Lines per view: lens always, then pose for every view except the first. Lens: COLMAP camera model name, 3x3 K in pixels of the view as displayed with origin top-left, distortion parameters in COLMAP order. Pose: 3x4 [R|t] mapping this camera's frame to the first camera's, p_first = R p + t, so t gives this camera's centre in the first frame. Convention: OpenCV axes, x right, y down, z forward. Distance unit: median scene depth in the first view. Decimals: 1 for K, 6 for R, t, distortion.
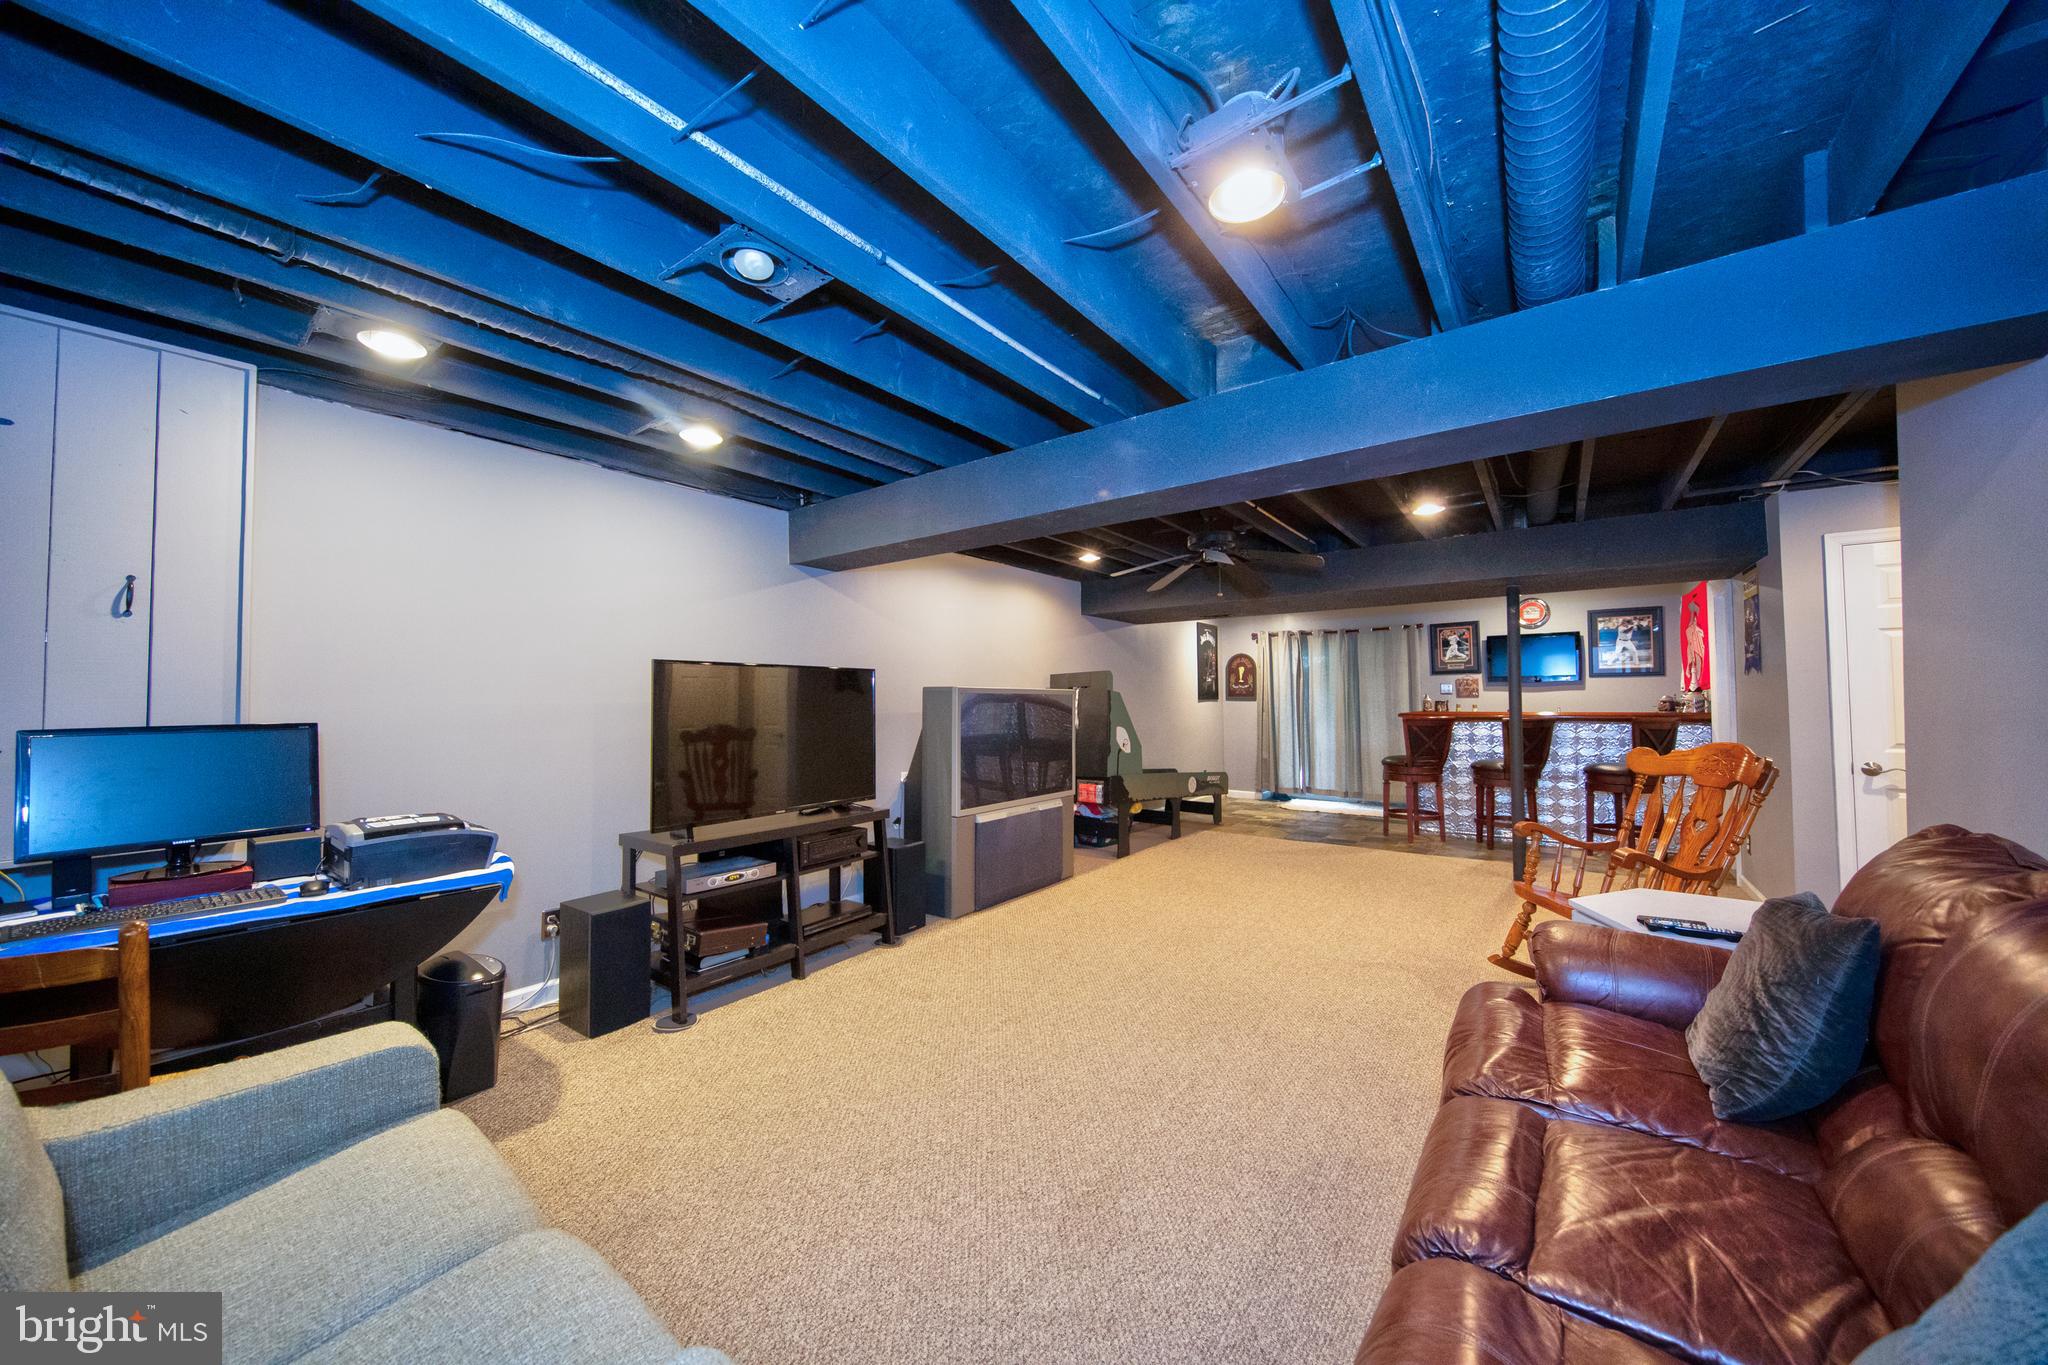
lens RADIAL K [[743.6, 0, 1019.7], [0, 743.6, 679.8], [0, 0, 1]] dist [-0.008080, -0.000957]
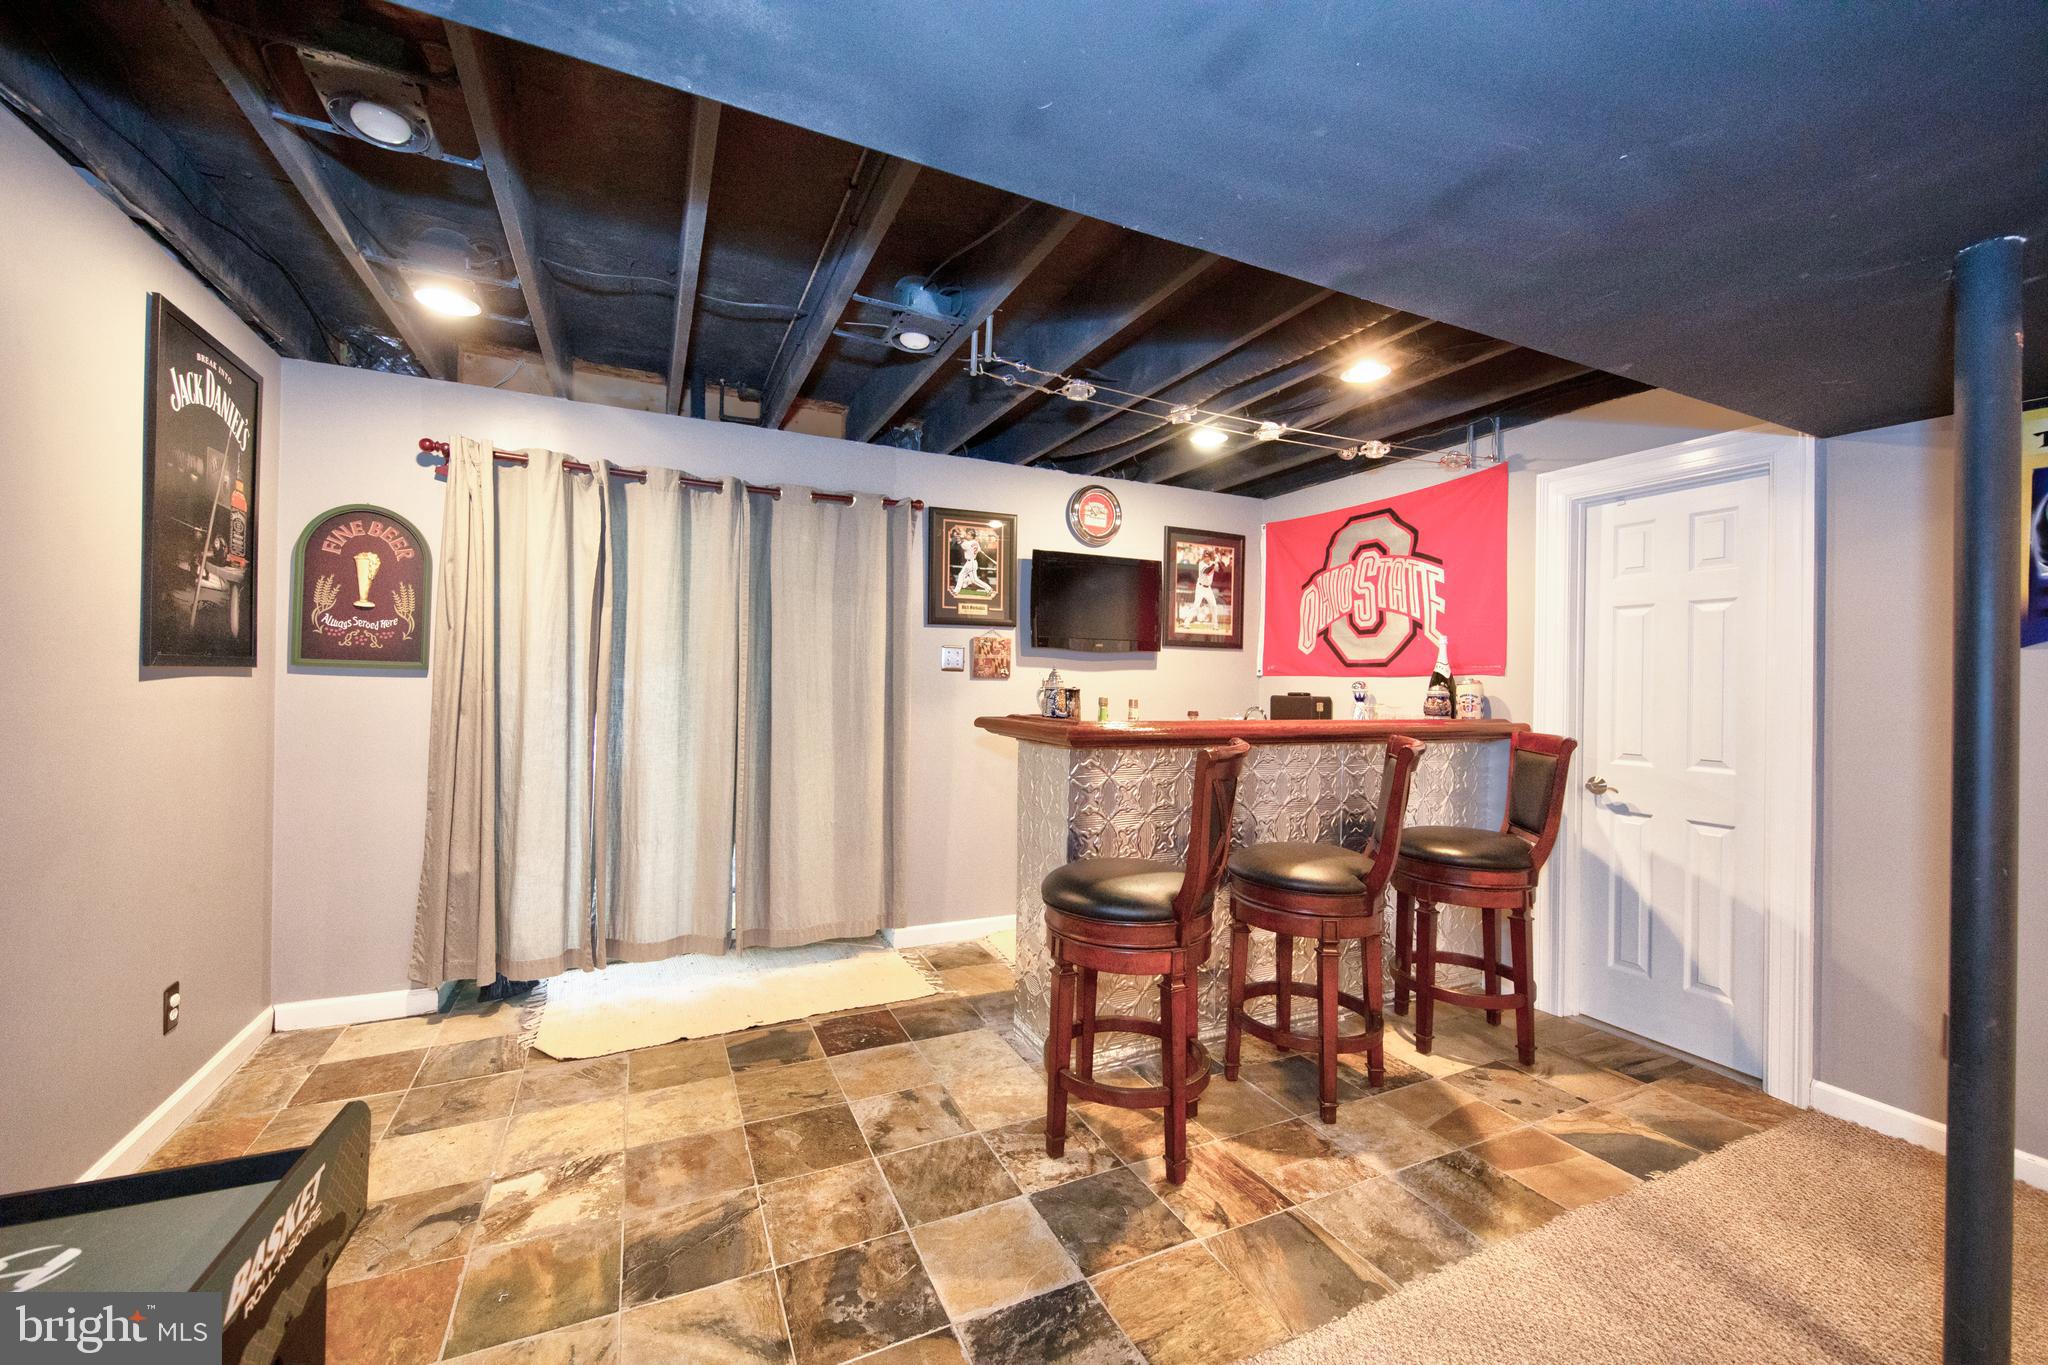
lens RADIAL K [[802.4, 0, 1020.2], [0, 802.4, 670.9], [0, 0, 1]] dist [0.012736, -0.002274]
pose [[0.485403, 0.024110, 0.873958, 0.174420], [-0.044519, 0.999005, -0.002834, 0.019220], [-0.873156, -0.037532, 0.485993, 0.726242]]
